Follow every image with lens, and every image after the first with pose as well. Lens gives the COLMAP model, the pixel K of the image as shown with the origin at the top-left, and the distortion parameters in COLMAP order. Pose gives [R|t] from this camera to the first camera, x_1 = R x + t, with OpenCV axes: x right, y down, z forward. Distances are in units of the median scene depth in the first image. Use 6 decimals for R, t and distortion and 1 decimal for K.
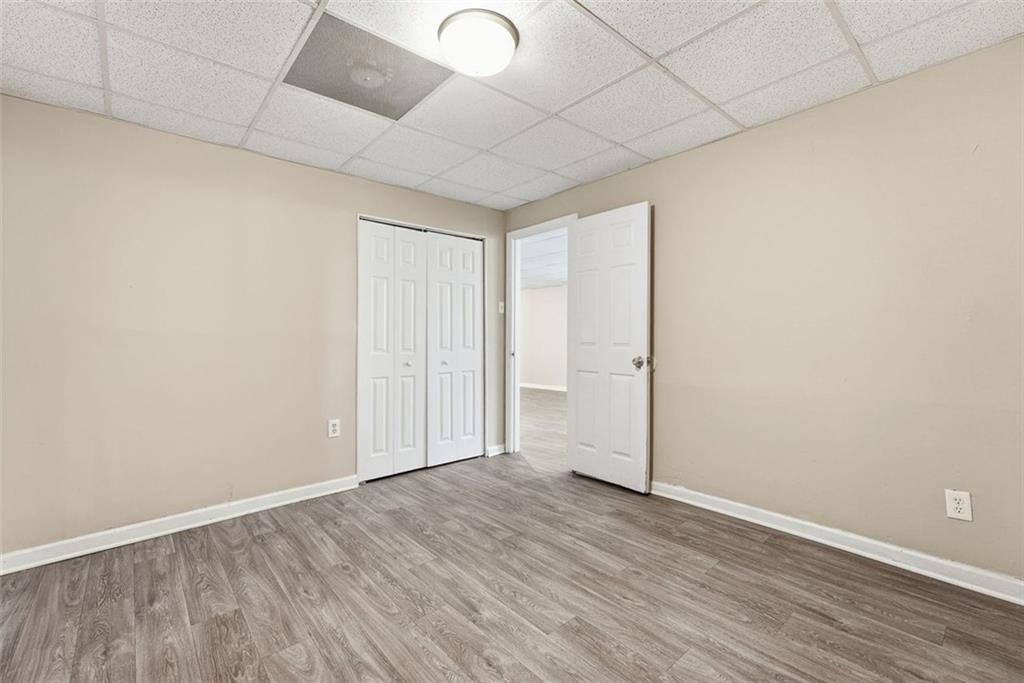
lens RADIAL K [[414.7, 0, 509.8], [0, 414.7, 344.1], [0, 0, 1]] dist [0.000570, 0.000111]
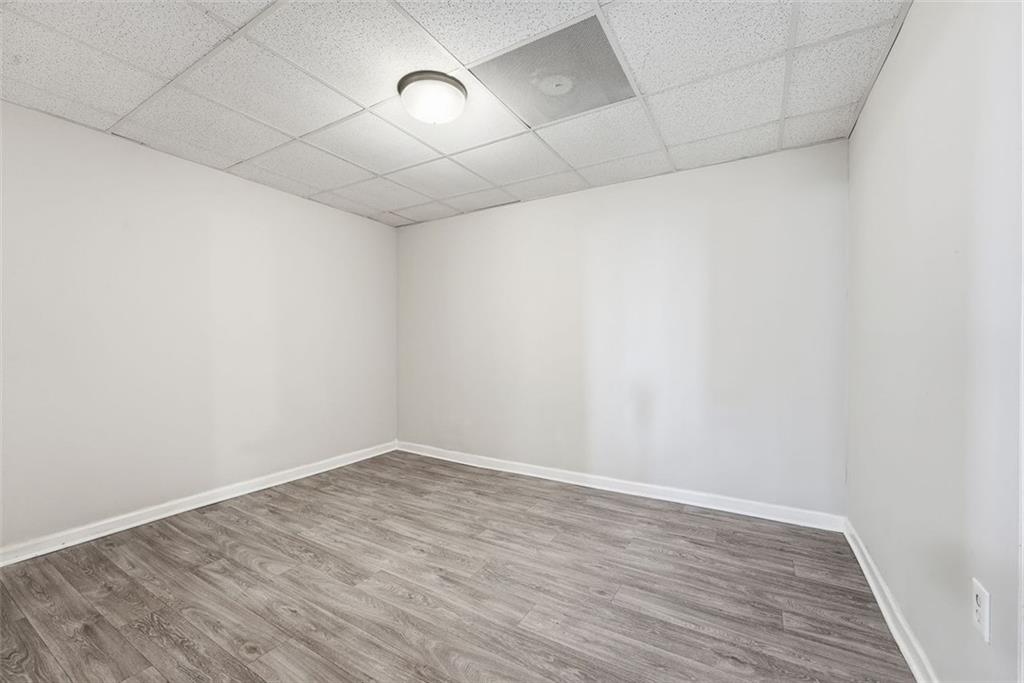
lens RADIAL K [[414.7, 0, 509.8], [0, 414.7, 344.1], [0, 0, 1]] dist [0.000570, 0.000111]
pose [[-0.951014, 0.014117, -0.308824, 0.081981], [0.005619, 0.999581, 0.028387, -0.044630], [0.309095, 0.025261, -0.950696, 1.945930]]
